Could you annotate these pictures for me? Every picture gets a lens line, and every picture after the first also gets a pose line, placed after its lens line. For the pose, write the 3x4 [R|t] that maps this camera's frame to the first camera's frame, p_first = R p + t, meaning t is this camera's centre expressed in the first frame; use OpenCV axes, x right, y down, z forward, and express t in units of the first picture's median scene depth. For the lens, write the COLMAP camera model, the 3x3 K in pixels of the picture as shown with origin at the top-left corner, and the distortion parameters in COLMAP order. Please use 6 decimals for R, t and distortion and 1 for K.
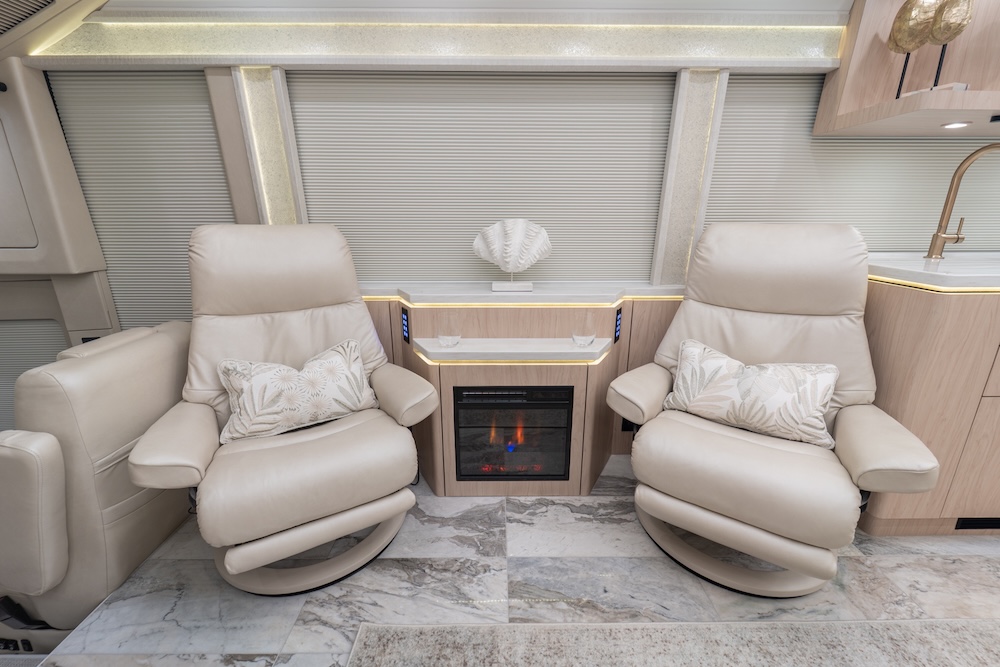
lens RADIAL K [[410.2, 0, 500.0], [0, 410.2, 333.5], [0, 0, 1]] dist [-0.001011, -0.000068]
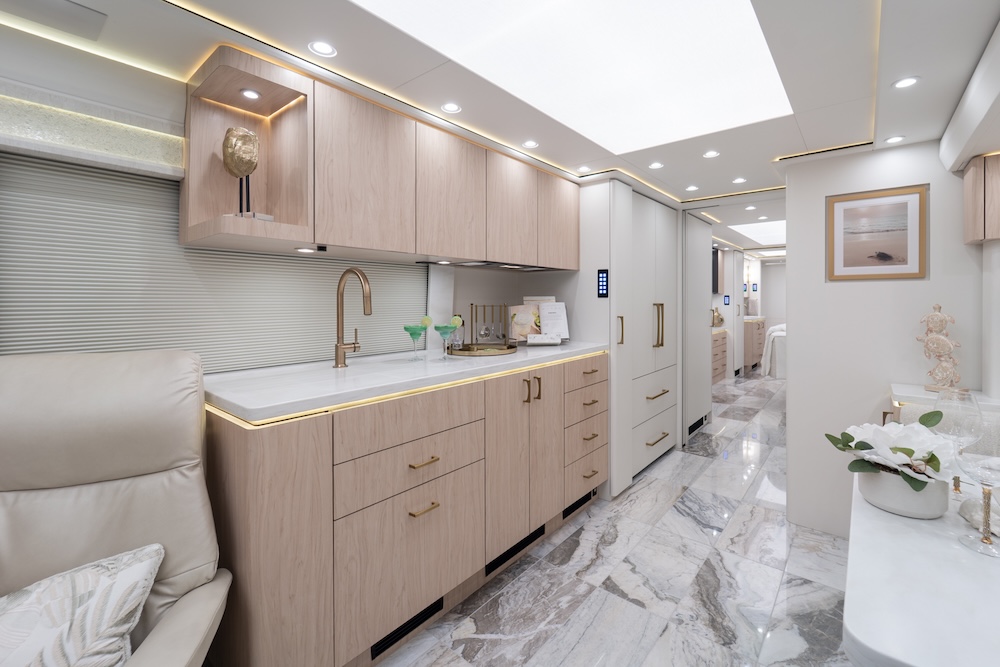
lens RADIAL K [[433.2, 0, 528.9], [0, 433.2, 306.1], [0, 0, 1]] dist [-0.000496, -0.000377]
pose [[0.619552, -0.009543, 0.784898, 0.584430], [0.220463, 0.961793, -0.162326, -0.056538], [-0.753360, 0.273610, 0.597985, -0.073456]]
